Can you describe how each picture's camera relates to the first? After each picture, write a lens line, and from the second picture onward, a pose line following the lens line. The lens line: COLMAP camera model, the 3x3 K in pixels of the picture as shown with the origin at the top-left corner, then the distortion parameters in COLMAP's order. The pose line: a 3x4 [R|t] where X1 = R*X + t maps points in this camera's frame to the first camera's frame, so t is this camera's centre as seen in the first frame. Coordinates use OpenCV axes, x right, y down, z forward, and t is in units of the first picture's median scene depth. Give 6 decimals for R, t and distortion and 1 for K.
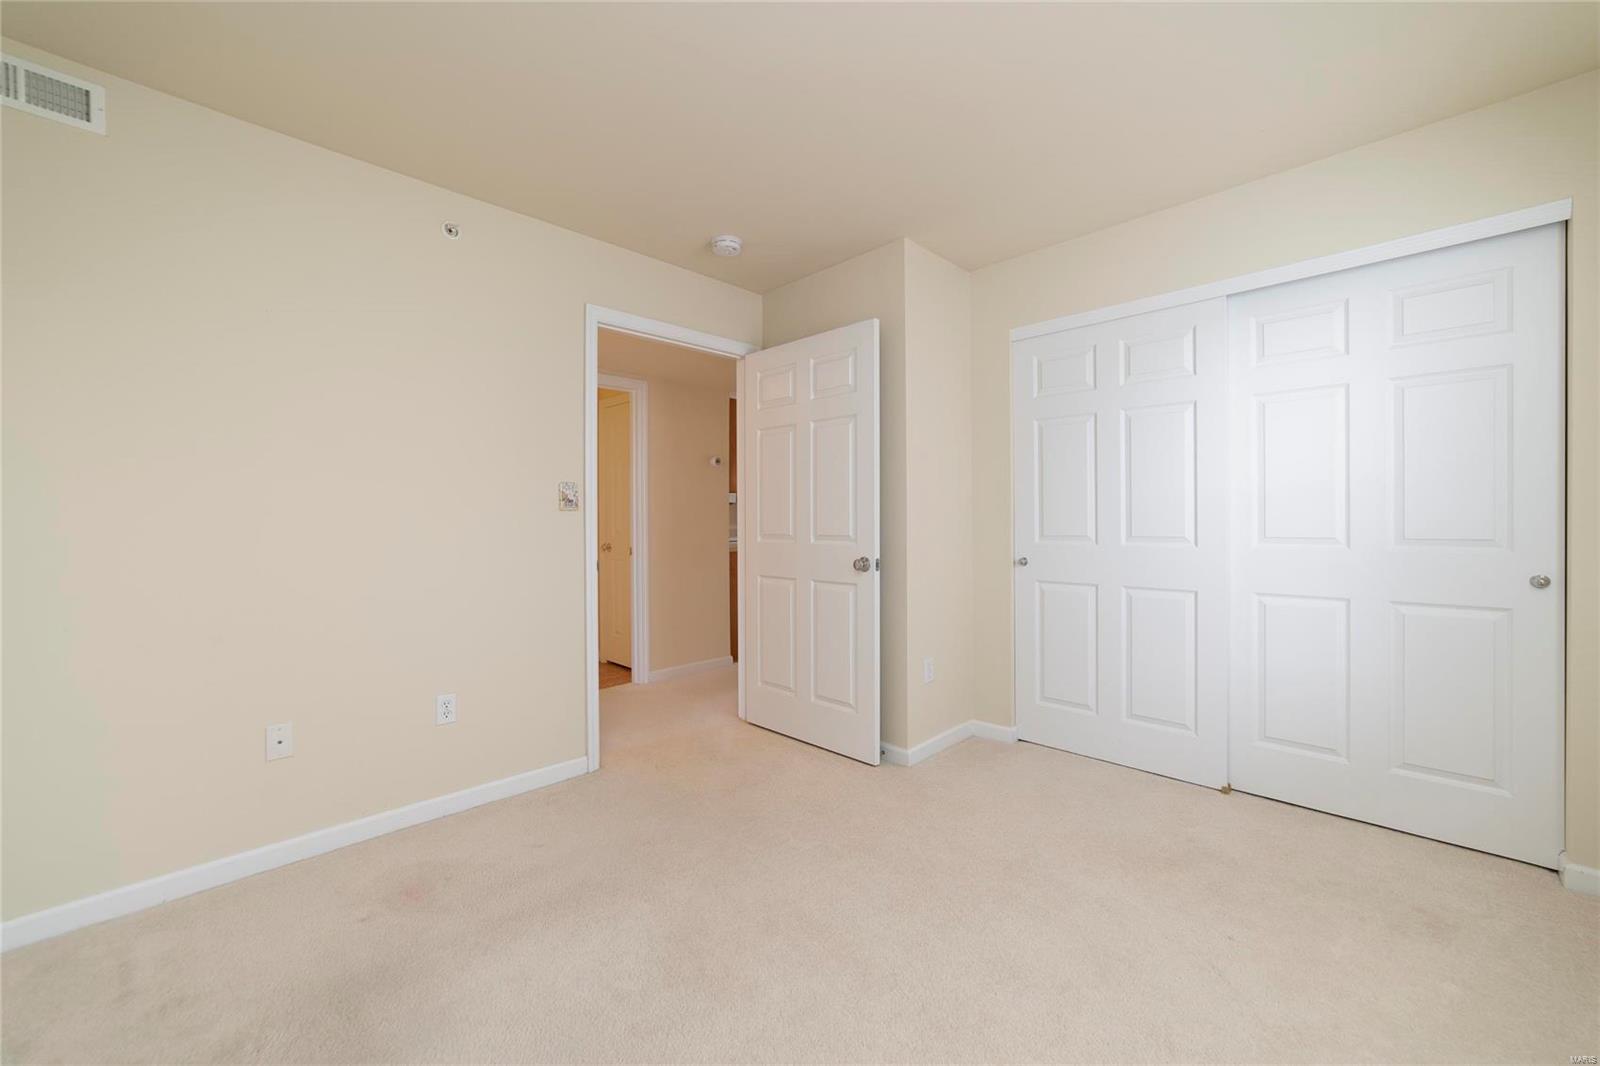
lens RADIAL K [[633.0, 0, 811.5], [0, 633.0, 524.9], [0, 0, 1]] dist [0.000390, 0.000074]
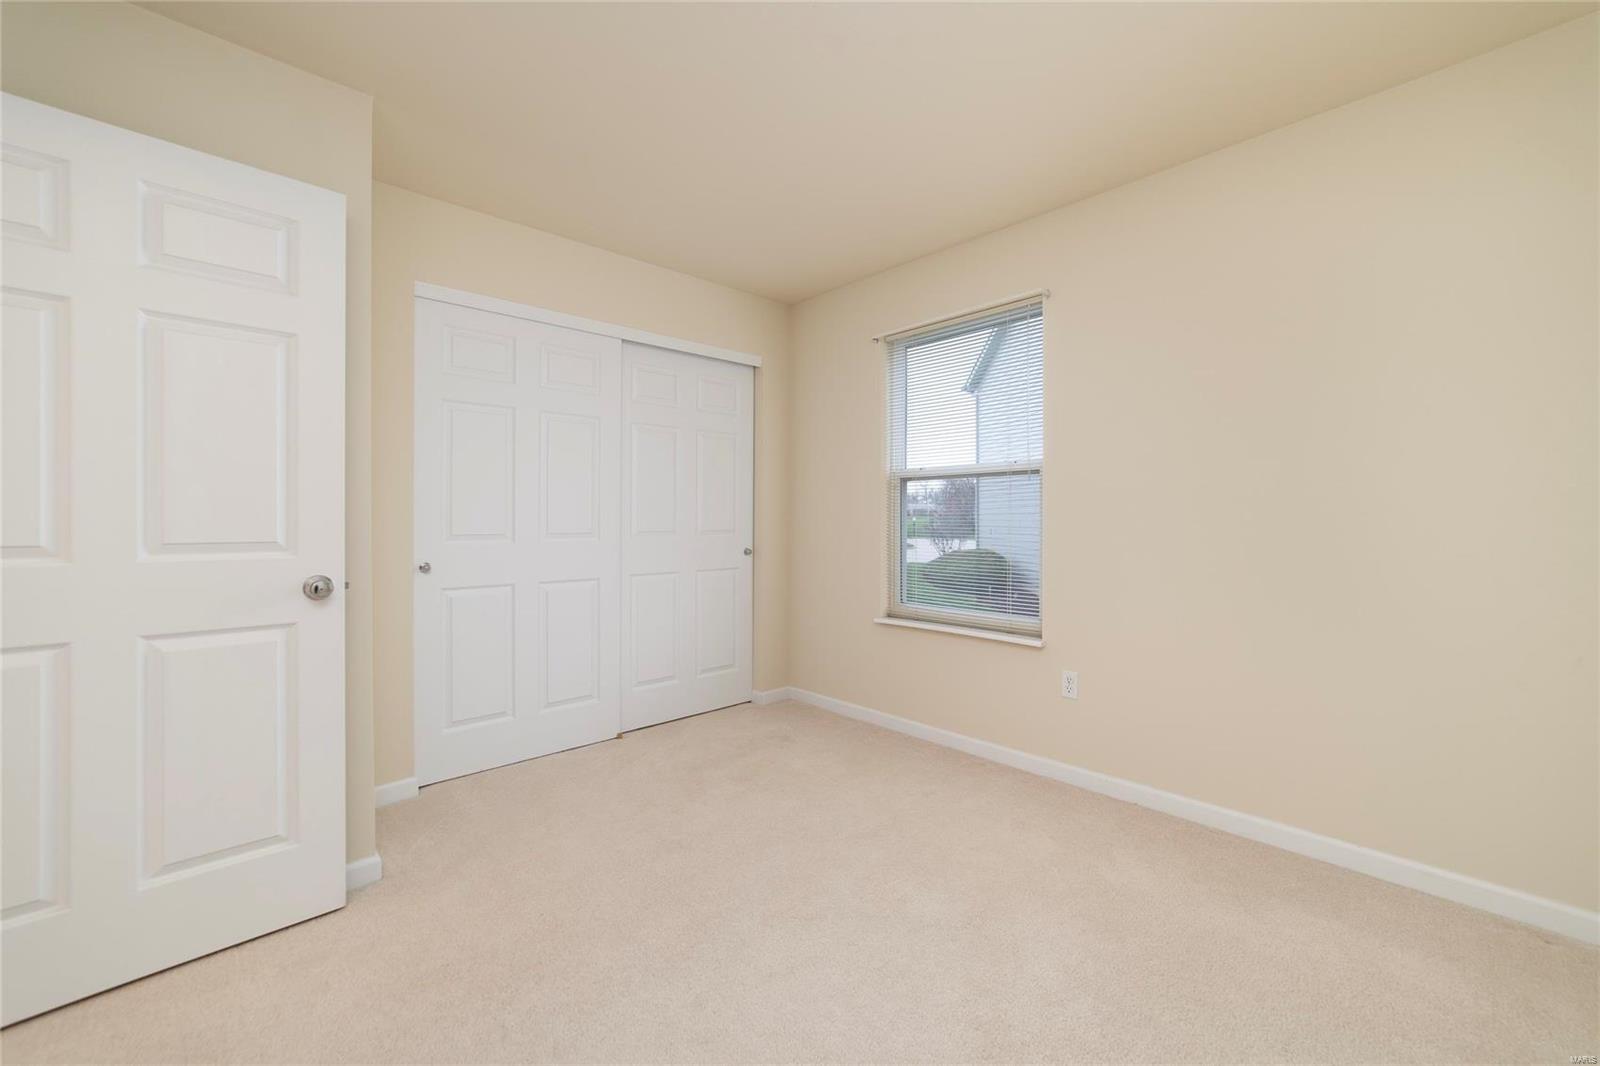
lens RADIAL K [[633.0, 0, 811.5], [0, 633.0, 524.9], [0, 0, 1]] dist [0.000390, 0.000074]
pose [[0.038166, -0.001976, 0.999269, -0.500804], [0.007721, 0.999969, 0.001683, 0.004684], [-0.999242, 0.007651, 0.038180, 0.498526]]
